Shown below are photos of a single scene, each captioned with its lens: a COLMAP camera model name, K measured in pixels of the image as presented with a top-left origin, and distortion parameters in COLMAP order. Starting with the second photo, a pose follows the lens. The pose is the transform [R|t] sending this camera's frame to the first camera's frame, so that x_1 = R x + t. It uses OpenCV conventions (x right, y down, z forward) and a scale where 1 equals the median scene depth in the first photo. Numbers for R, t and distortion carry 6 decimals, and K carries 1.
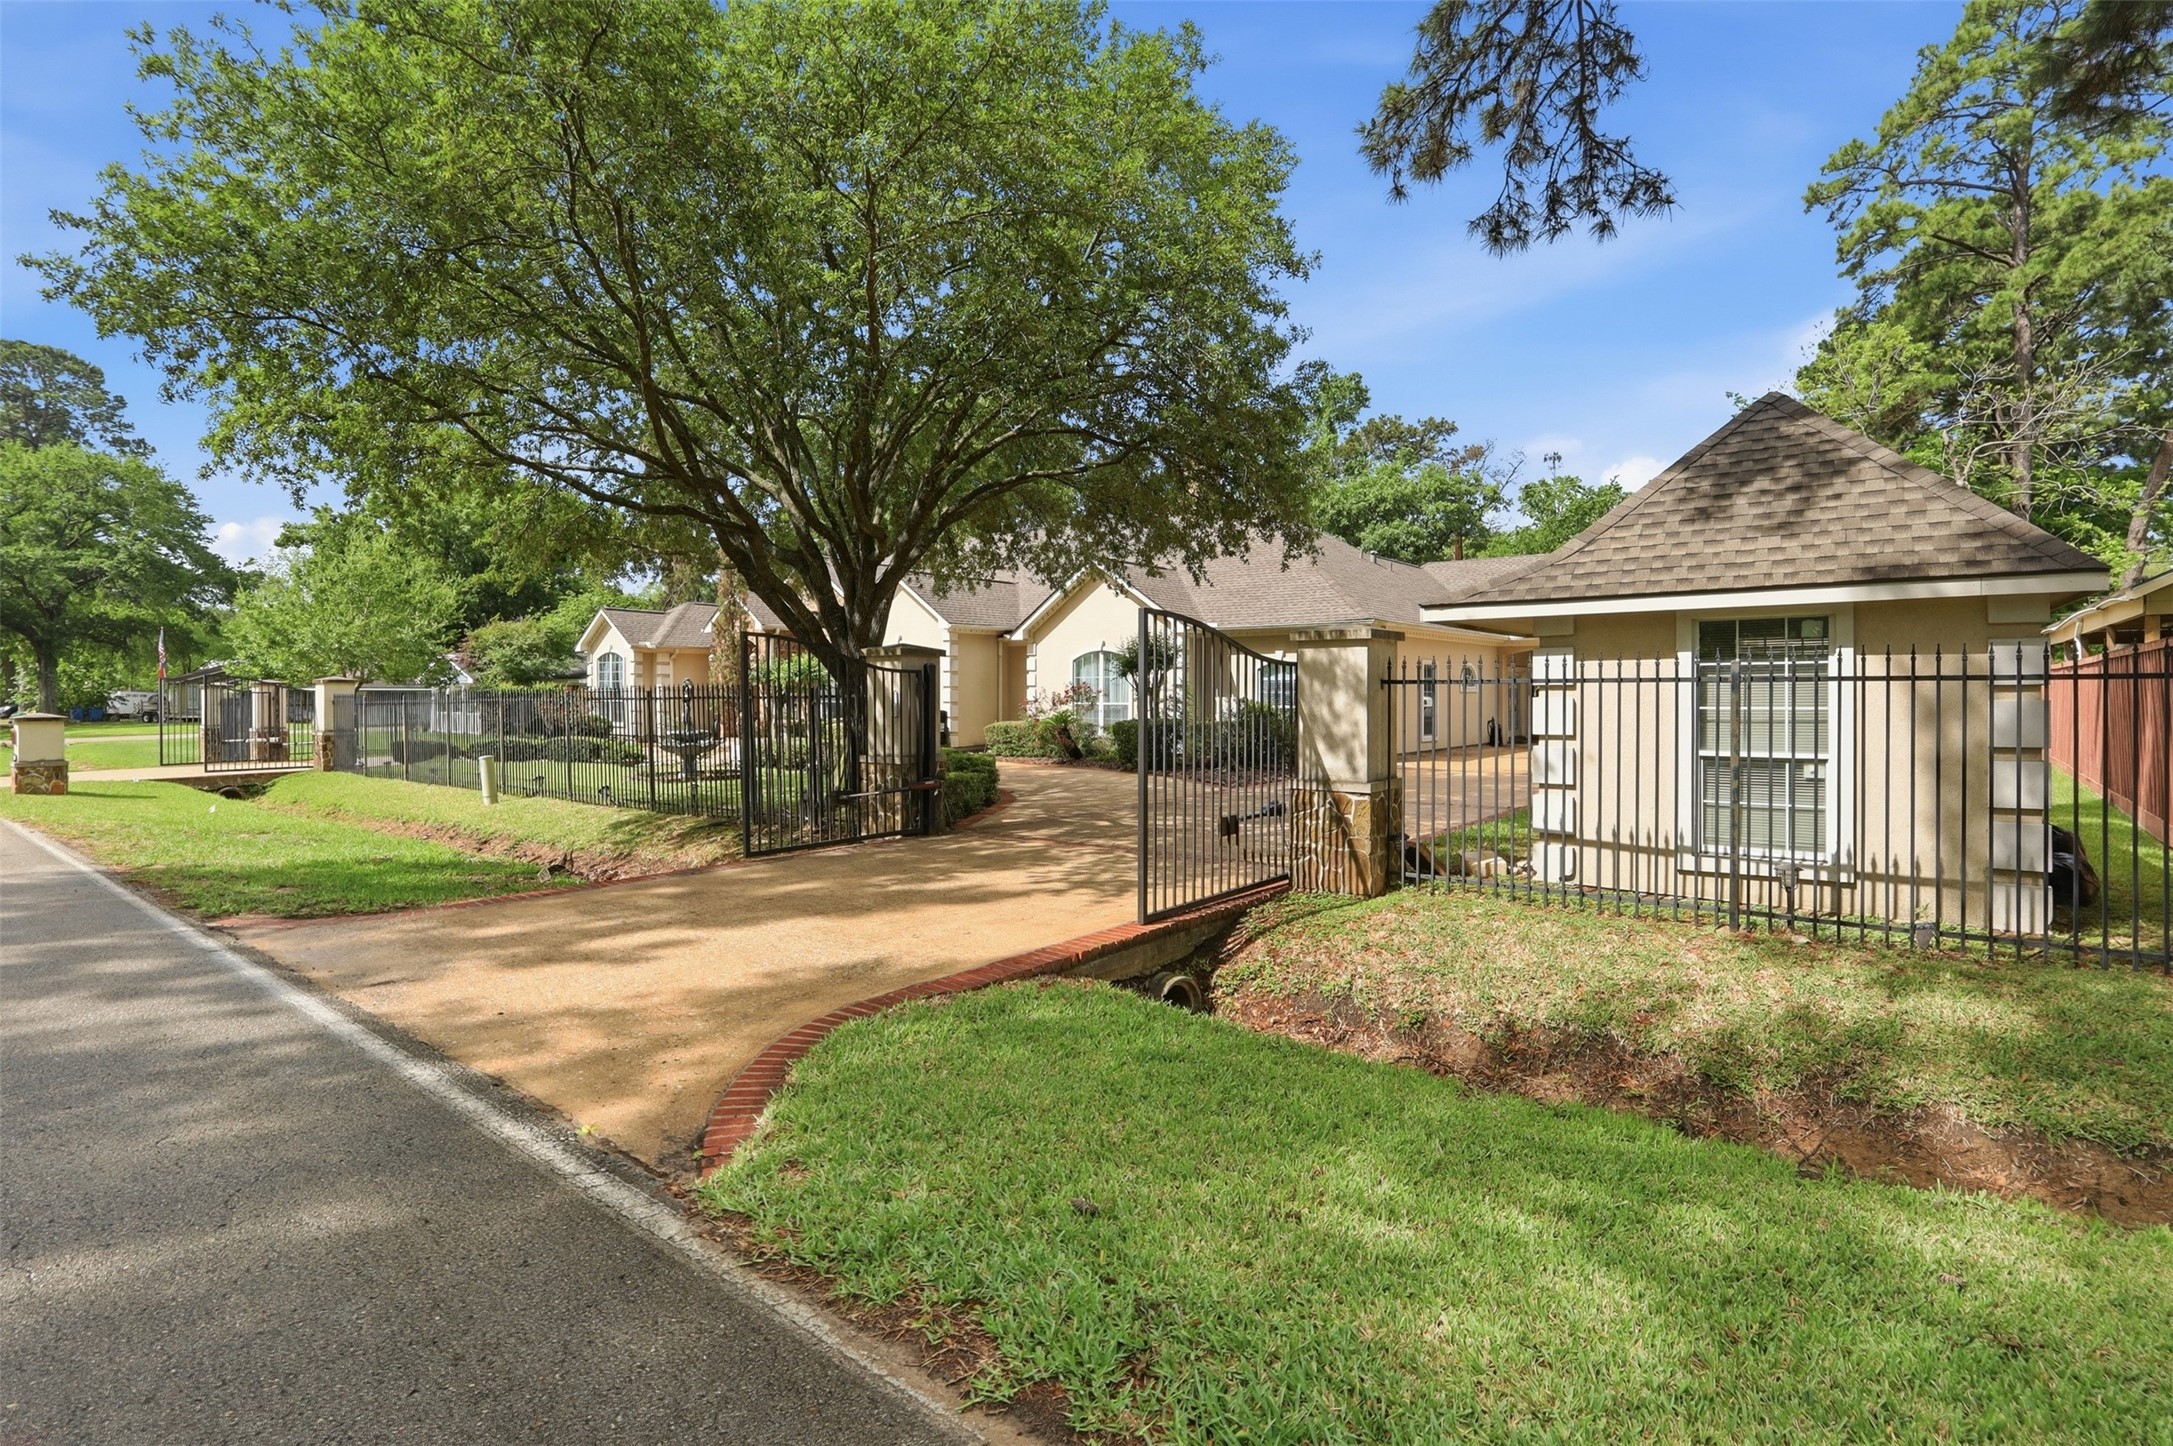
lens RADIAL K [[1074.4, 0, 1083.1], [0, 1074.4, 709.8], [0, 0, 1]] dist [-0.000601, -0.000917]
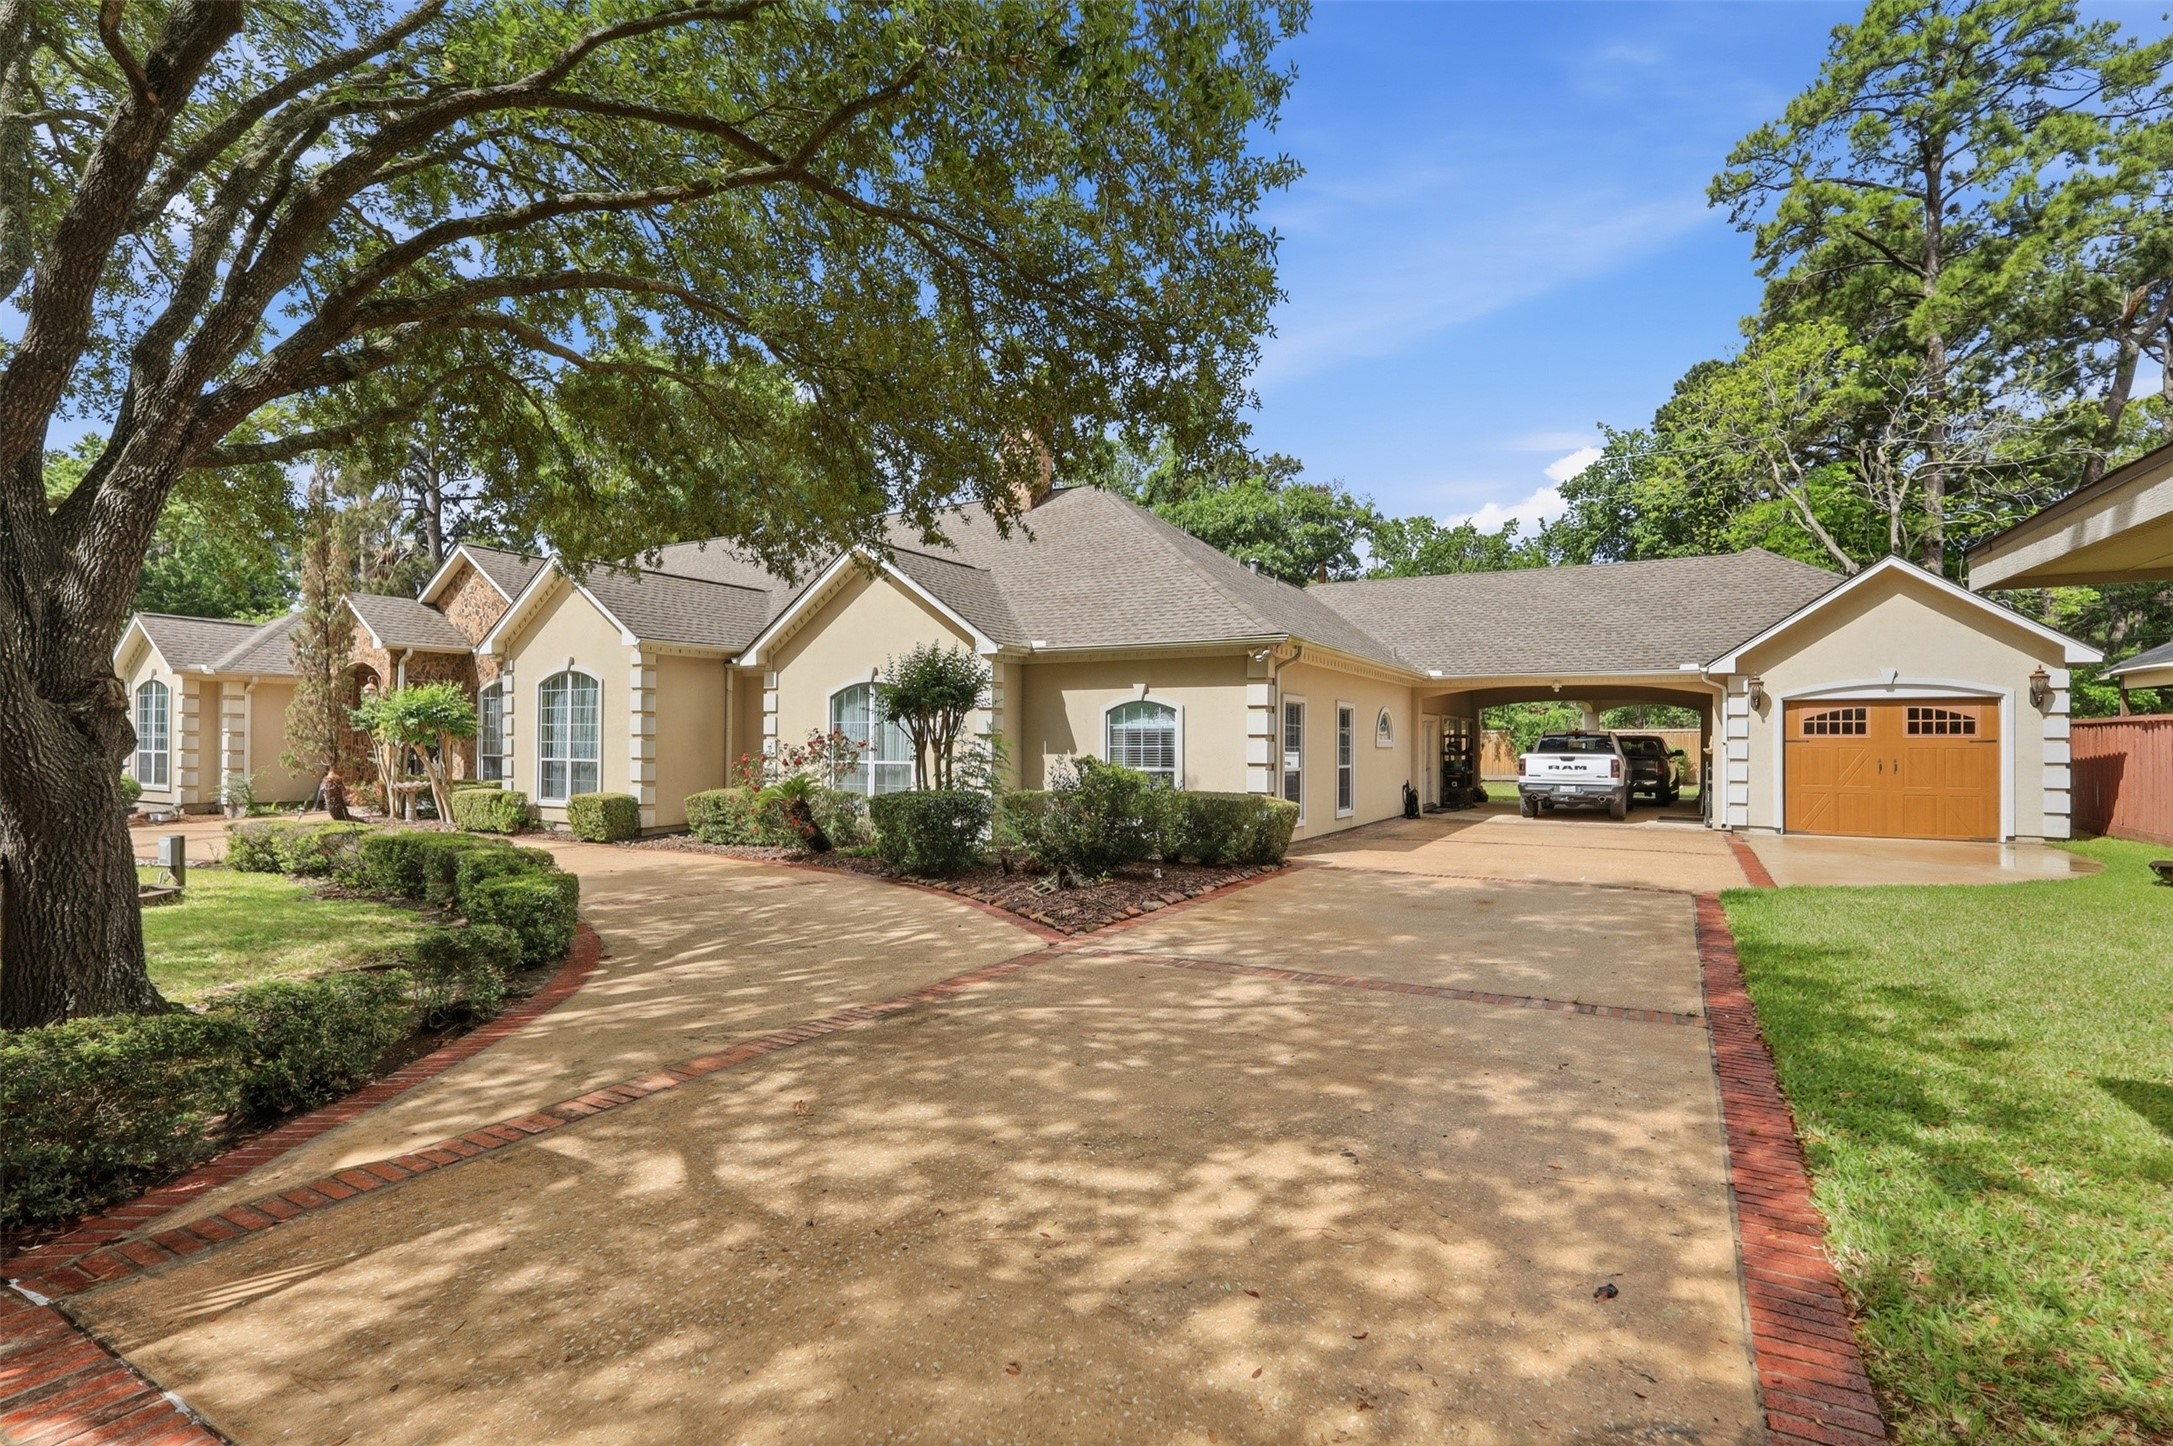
lens RADIAL K [[1074.4, 0, 1083.1], [0, 1074.4, 709.8], [0, 0, 1]] dist [-0.000601, -0.000917]
pose [[0.988352, 0.010358, 0.151835, 0.044952], [-0.003345, 0.998919, -0.046374, -0.007788], [-0.152151, 0.045326, 0.987317, 0.328274]]
